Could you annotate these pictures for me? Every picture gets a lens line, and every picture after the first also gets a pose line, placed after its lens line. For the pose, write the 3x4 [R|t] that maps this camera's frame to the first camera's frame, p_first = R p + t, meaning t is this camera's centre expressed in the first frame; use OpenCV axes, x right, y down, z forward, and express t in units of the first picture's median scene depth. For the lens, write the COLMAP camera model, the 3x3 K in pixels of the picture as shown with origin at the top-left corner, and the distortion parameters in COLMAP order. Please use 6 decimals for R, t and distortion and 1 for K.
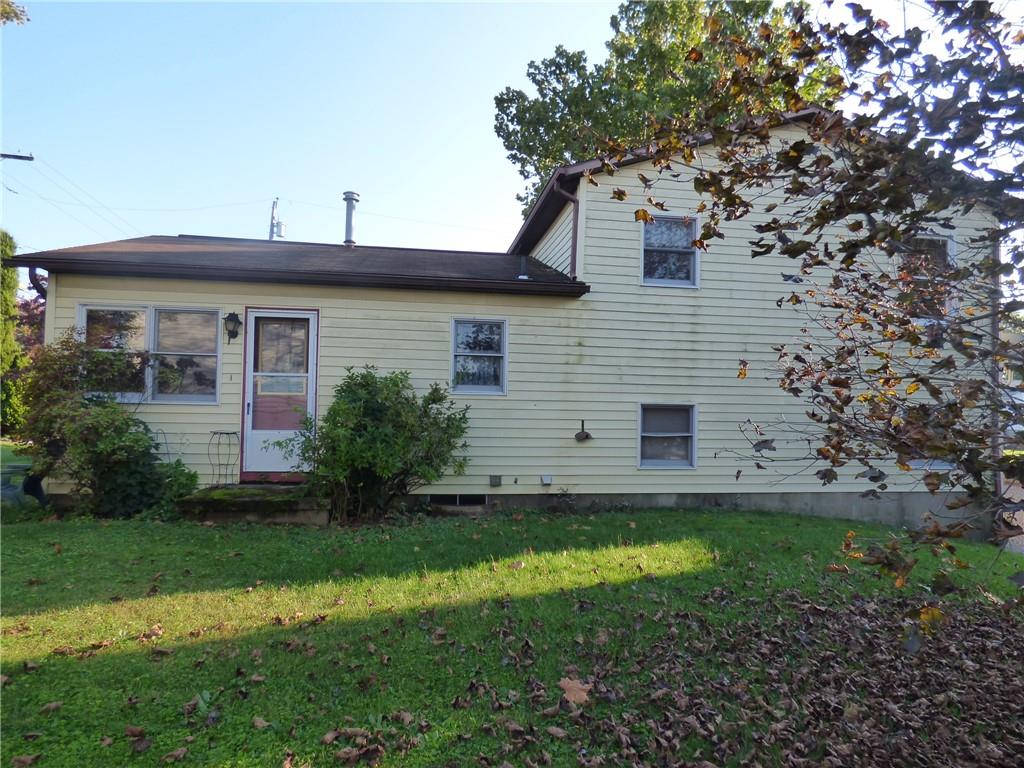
lens RADIAL K [[656.8, 0, 512.0], [0, 656.8, 384.0], [0, 0, 1]] dist [-0.006985, -0.001391]
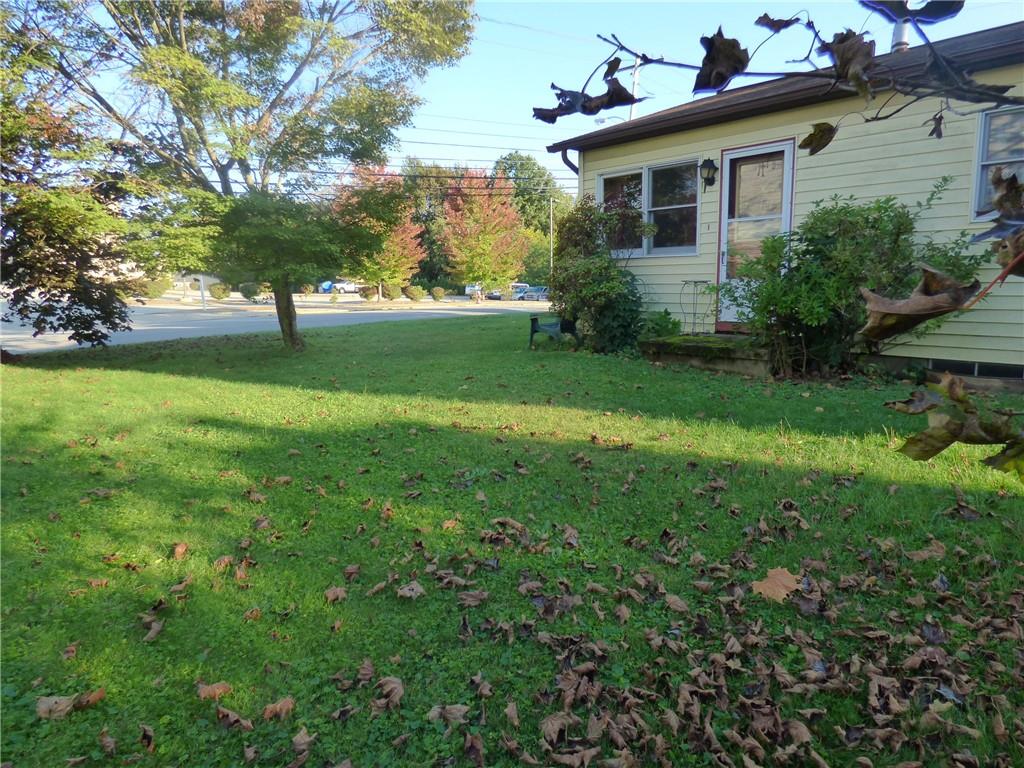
lens RADIAL K [[644.3, 0, 512.0], [0, 644.3, 384.0], [0, 0, 1]] dist [0.020699, -0.001230]
pose [[0.554083, 0.108311, -0.825385, 0.281003], [0.047603, 0.985755, 0.161311, 0.060262], [0.831099, -0.128671, 0.541034, 0.207850]]
